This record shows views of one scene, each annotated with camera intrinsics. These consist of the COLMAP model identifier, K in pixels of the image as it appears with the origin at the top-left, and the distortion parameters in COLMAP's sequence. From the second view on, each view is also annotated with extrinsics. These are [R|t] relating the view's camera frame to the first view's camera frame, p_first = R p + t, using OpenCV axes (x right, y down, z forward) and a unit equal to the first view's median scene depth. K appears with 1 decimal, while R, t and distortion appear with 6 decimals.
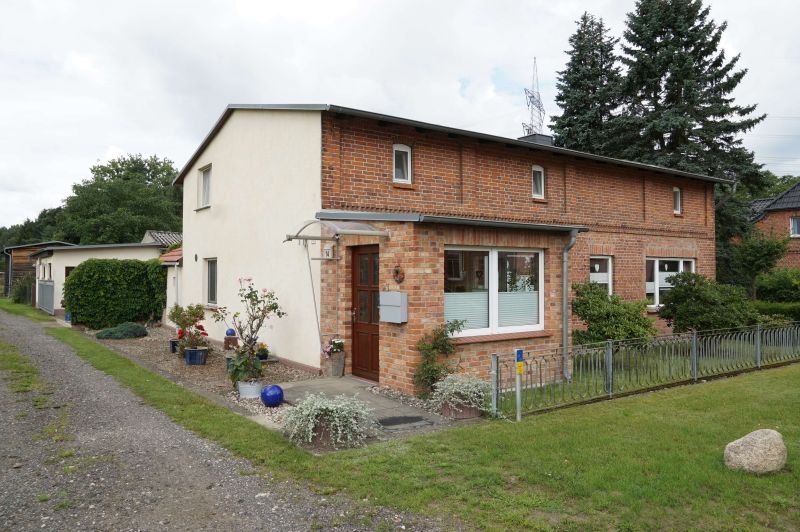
lens RADIAL K [[601.9, 0, 401.3], [0, 601.9, 265.5], [0, 0, 1]] dist [-0.008422, 0.000087]
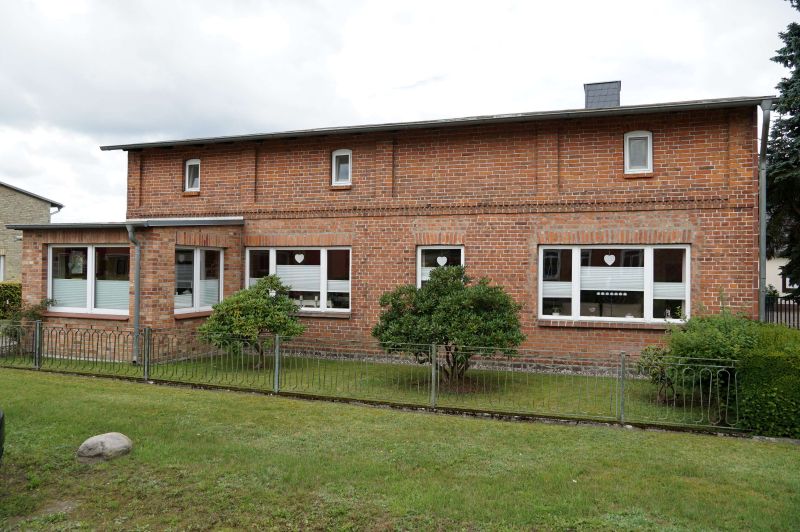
lens RADIAL K [[601.9, 0, 400.2], [0, 601.9, 266.2], [0, 0, 1]] dist [-0.008422, 0.000087]
pose [[0.559728, 0.004887, -0.828662, 1.238418], [0.001850, 0.999973, 0.007146, 0.006588], [0.828674, -0.005533, 0.559704, 0.666005]]
